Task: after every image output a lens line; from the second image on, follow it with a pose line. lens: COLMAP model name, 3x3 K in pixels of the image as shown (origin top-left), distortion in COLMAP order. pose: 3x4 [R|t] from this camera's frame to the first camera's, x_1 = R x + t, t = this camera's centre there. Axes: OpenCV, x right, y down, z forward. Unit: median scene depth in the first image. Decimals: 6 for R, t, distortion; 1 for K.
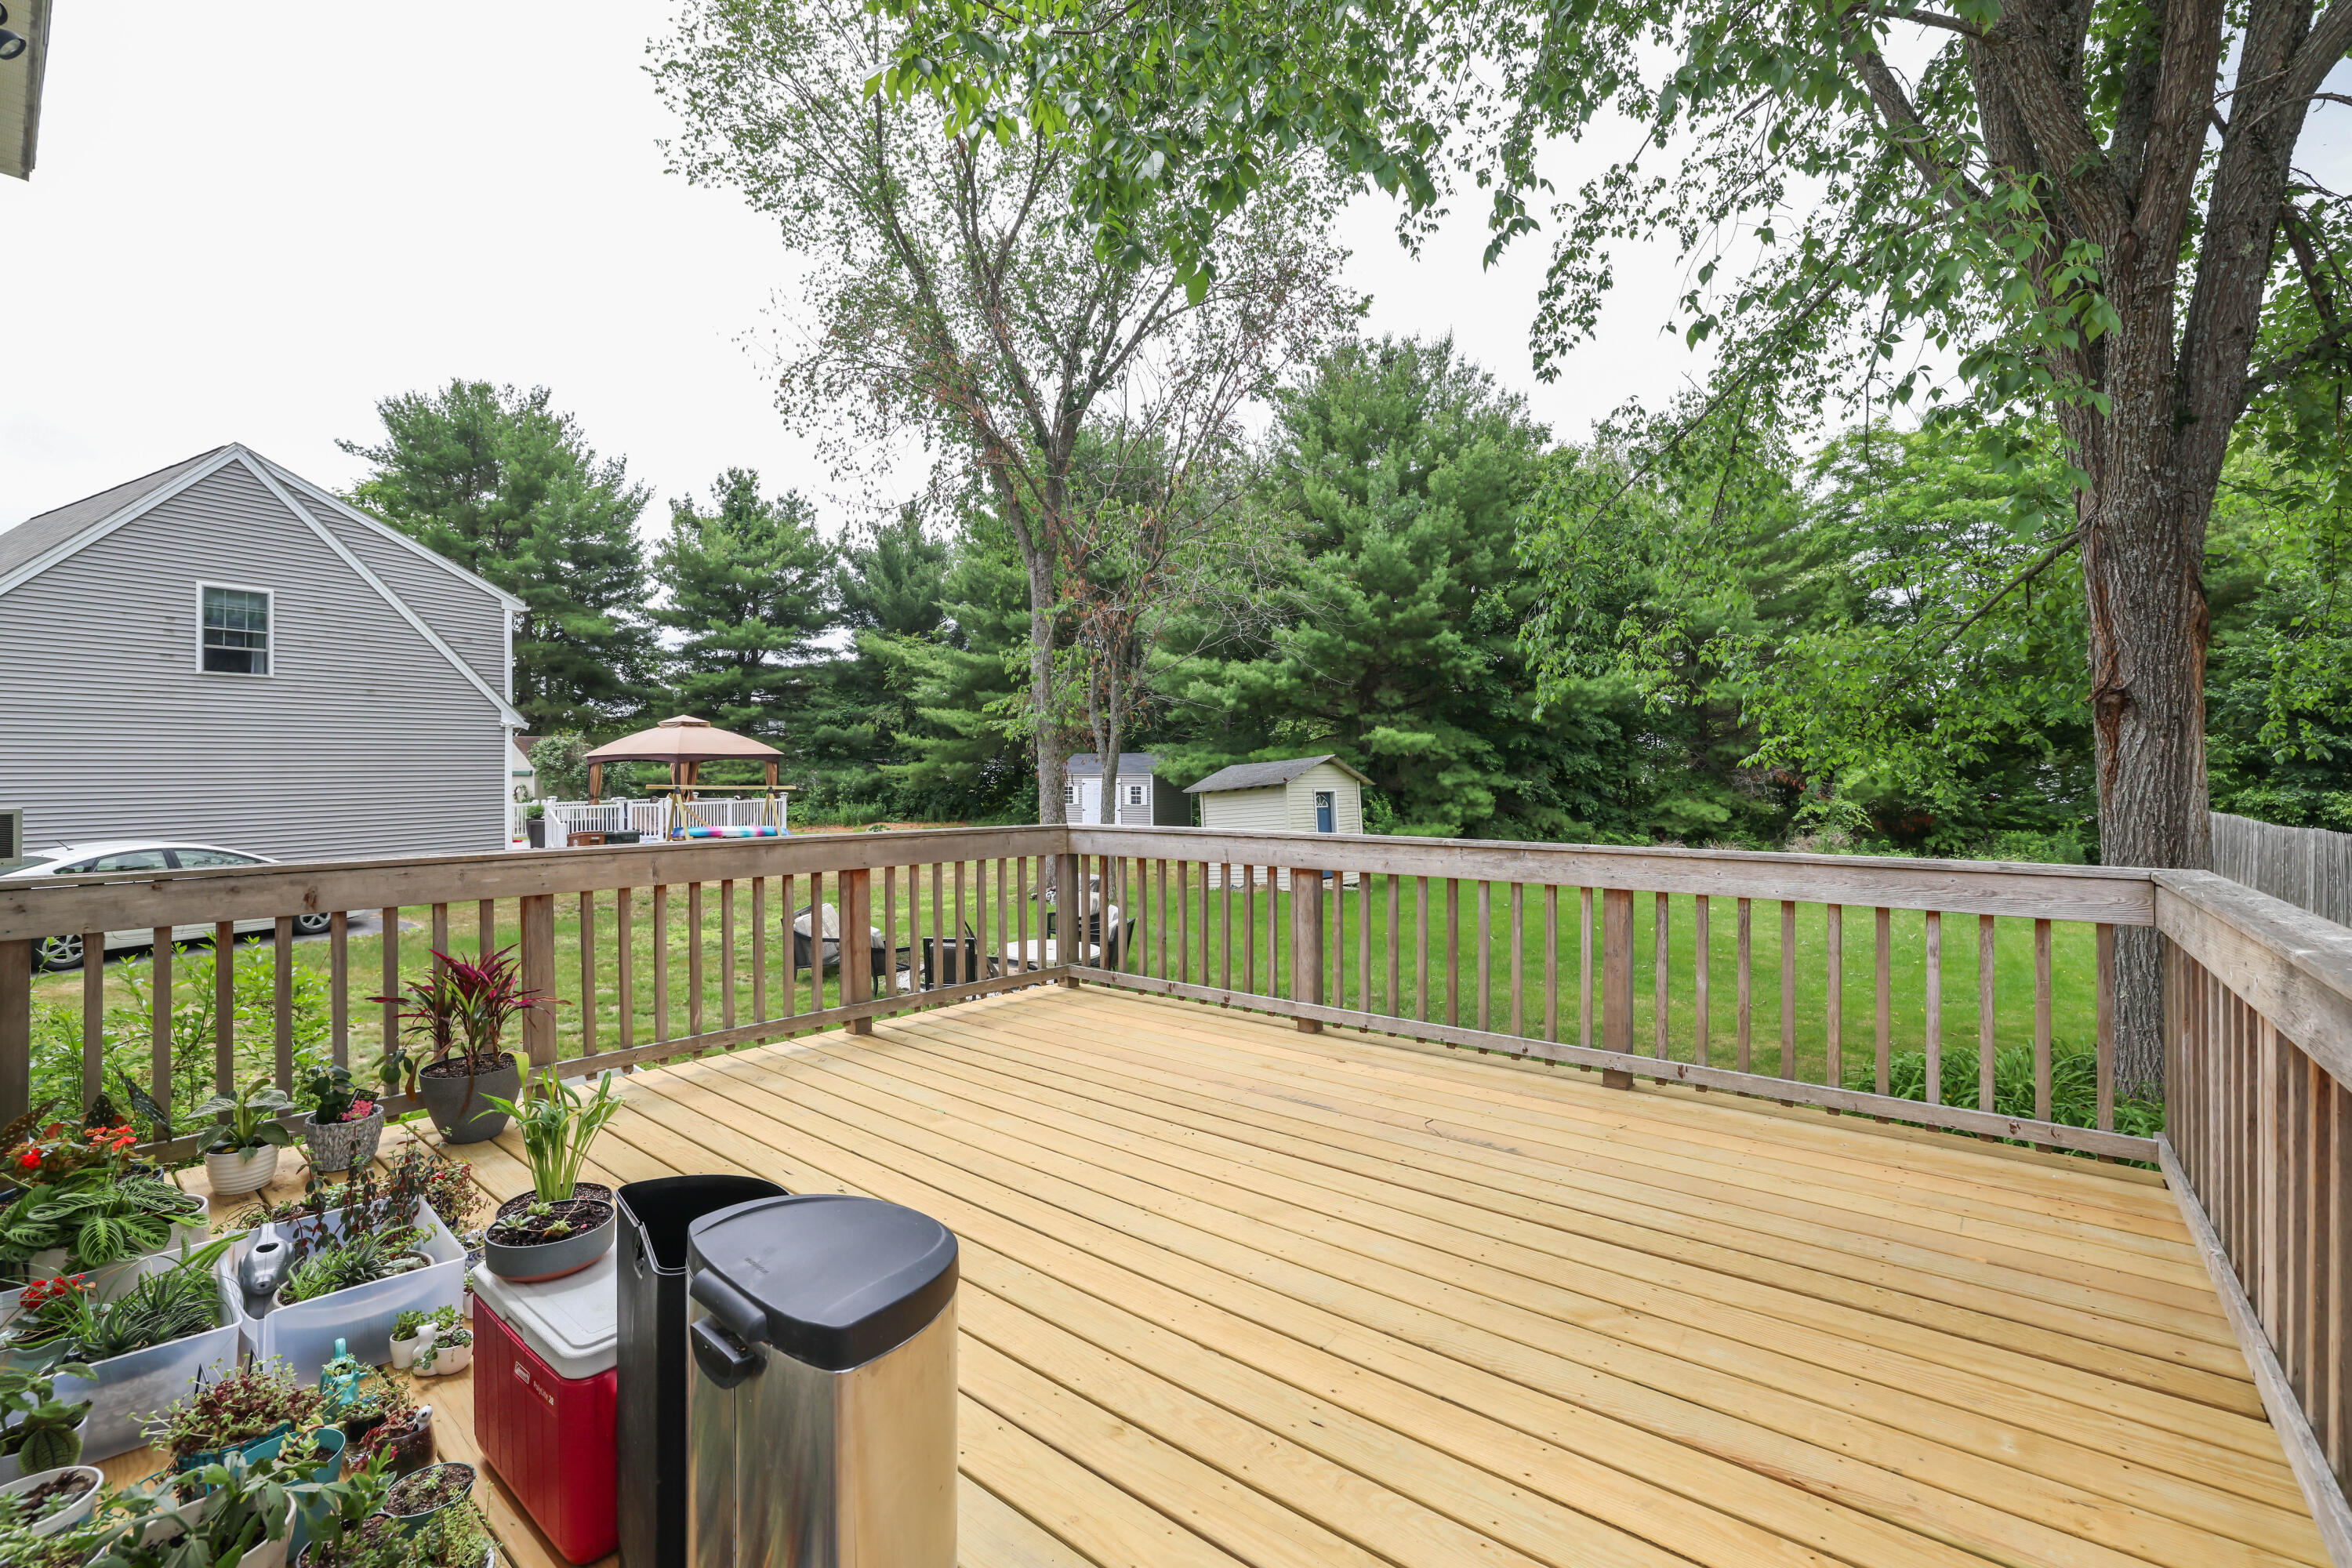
lens RADIAL K [[1006.2, 0, 1180.2], [0, 1006.2, 781.5], [0, 0, 1]] dist [-0.002745, 0.000048]
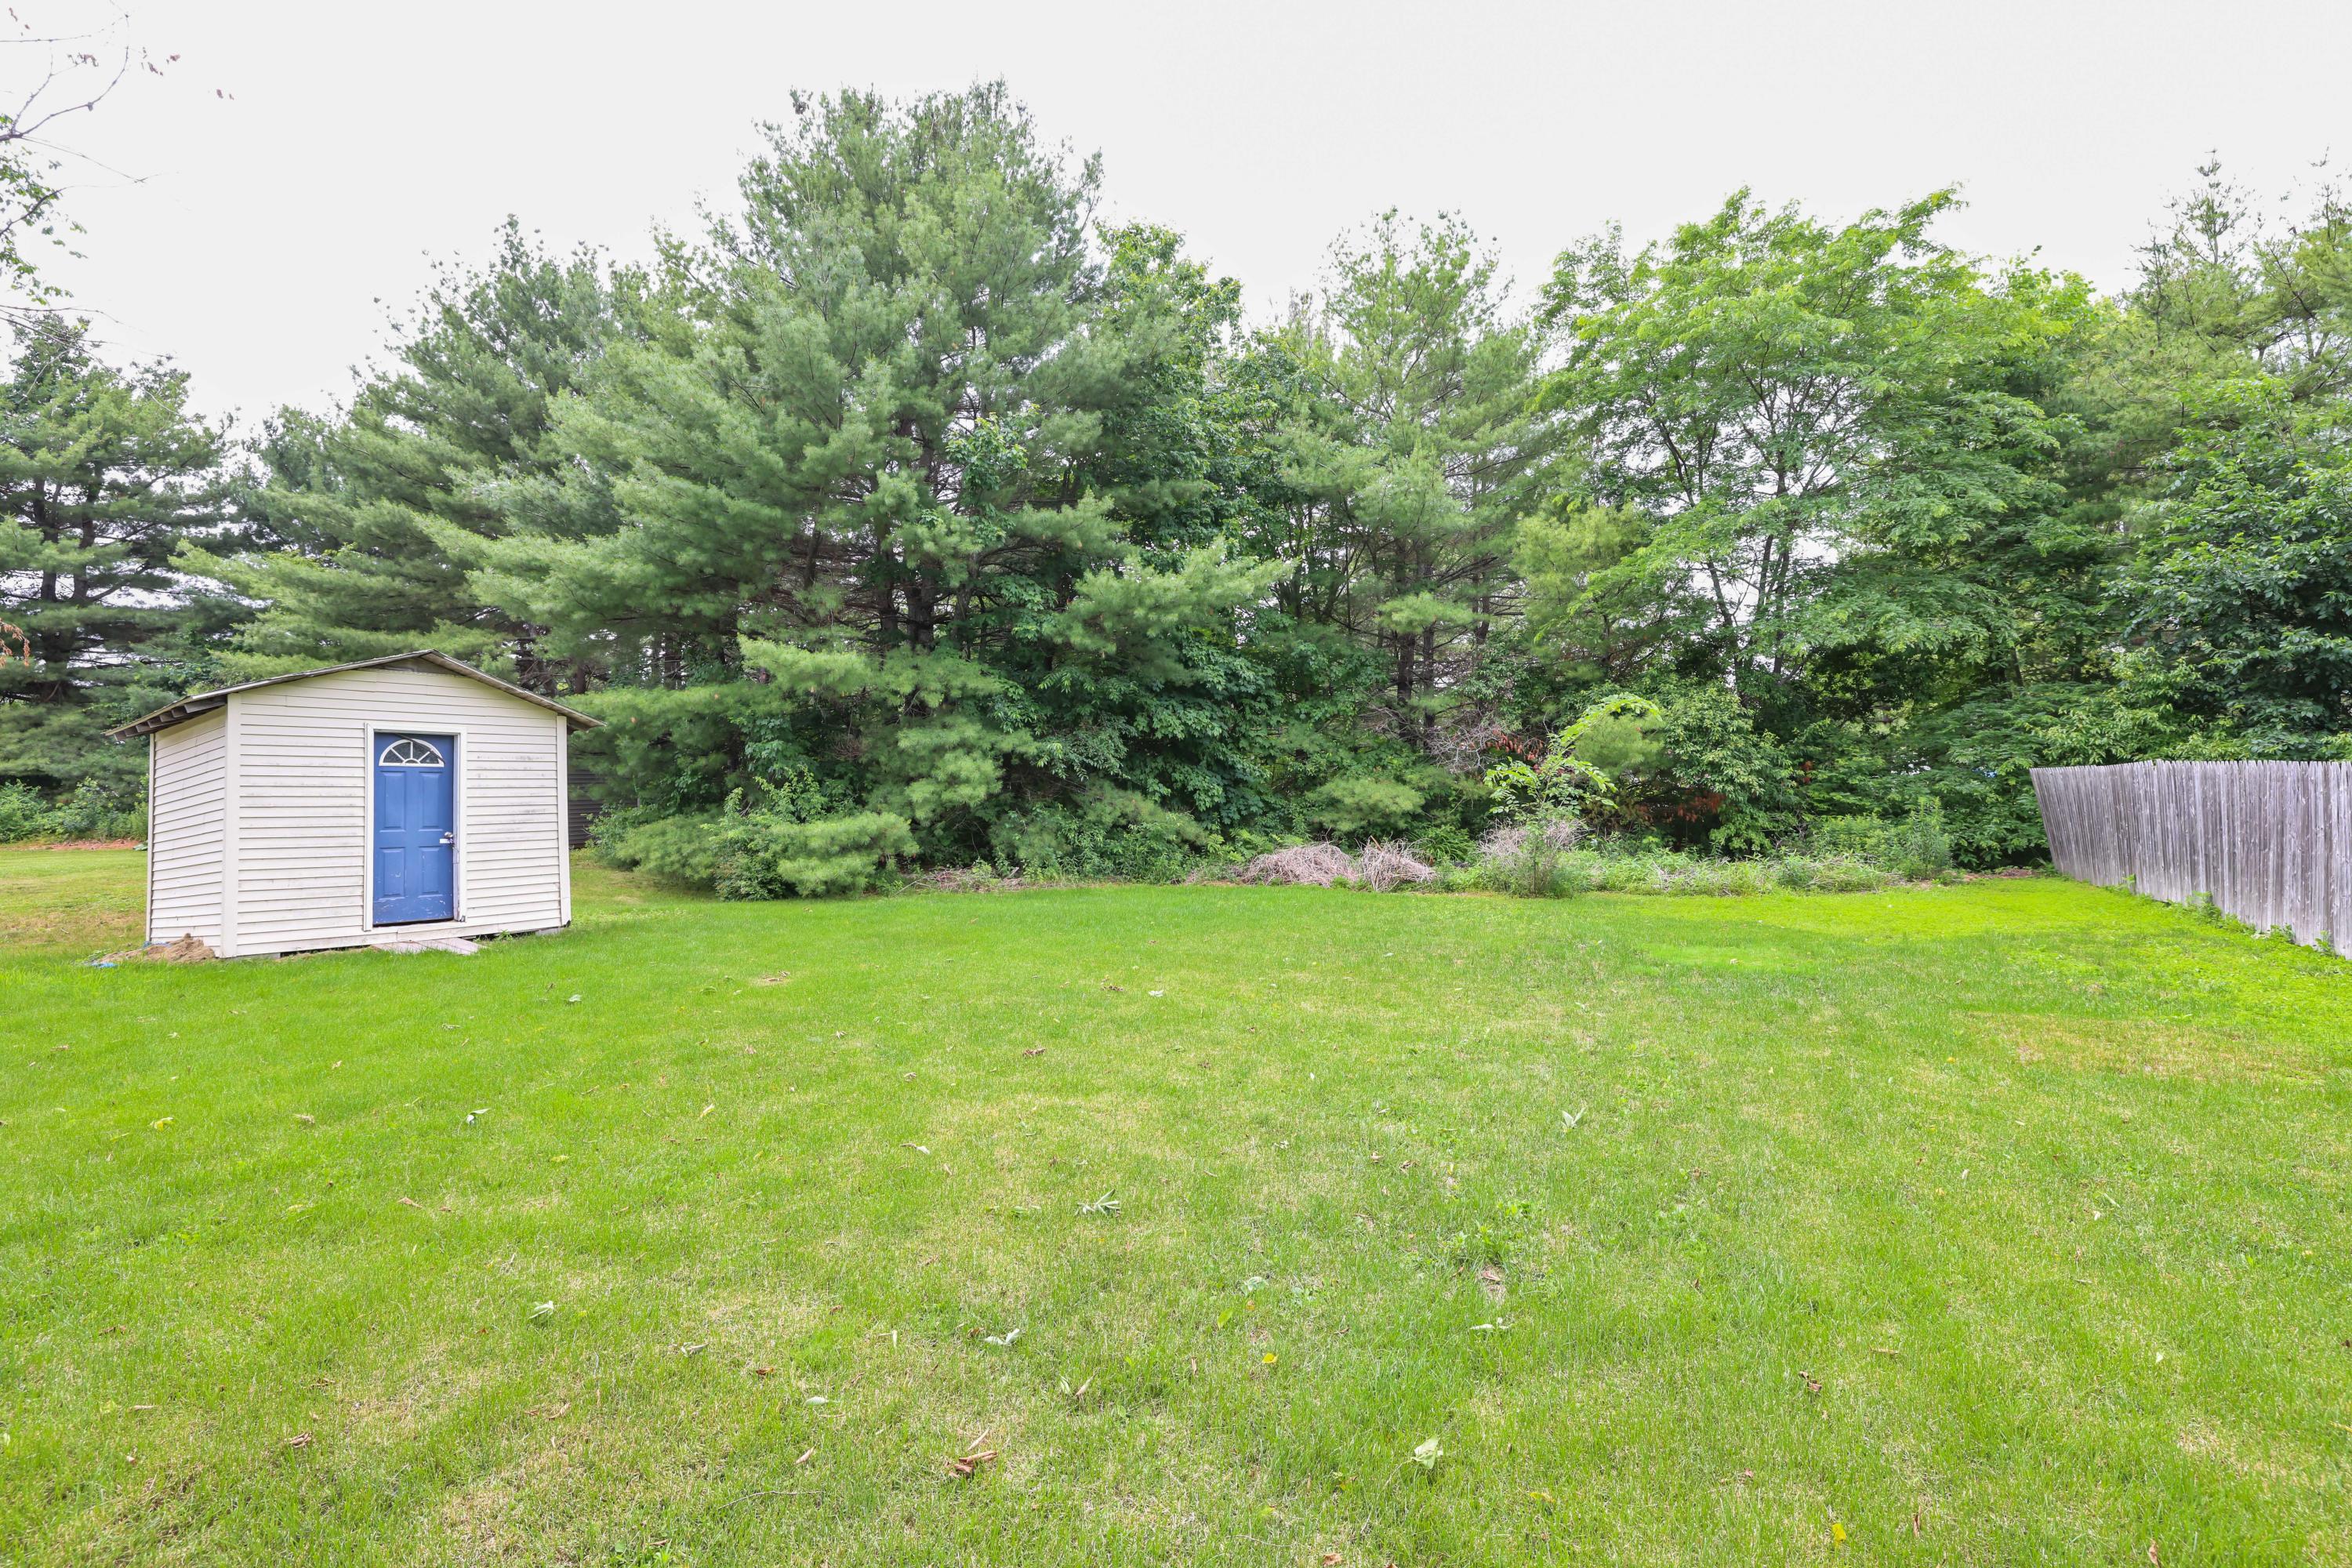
lens RADIAL K [[1006.2, 0, 1171.5], [0, 1006.2, 781.4], [0, 0, 1]] dist [-0.002745, 0.000048]
pose [[0.995090, -0.010572, 0.098410, 0.348205], [0.013868, 0.999363, -0.032877, 0.042054], [-0.097999, 0.034080, 0.994603, 0.411275]]
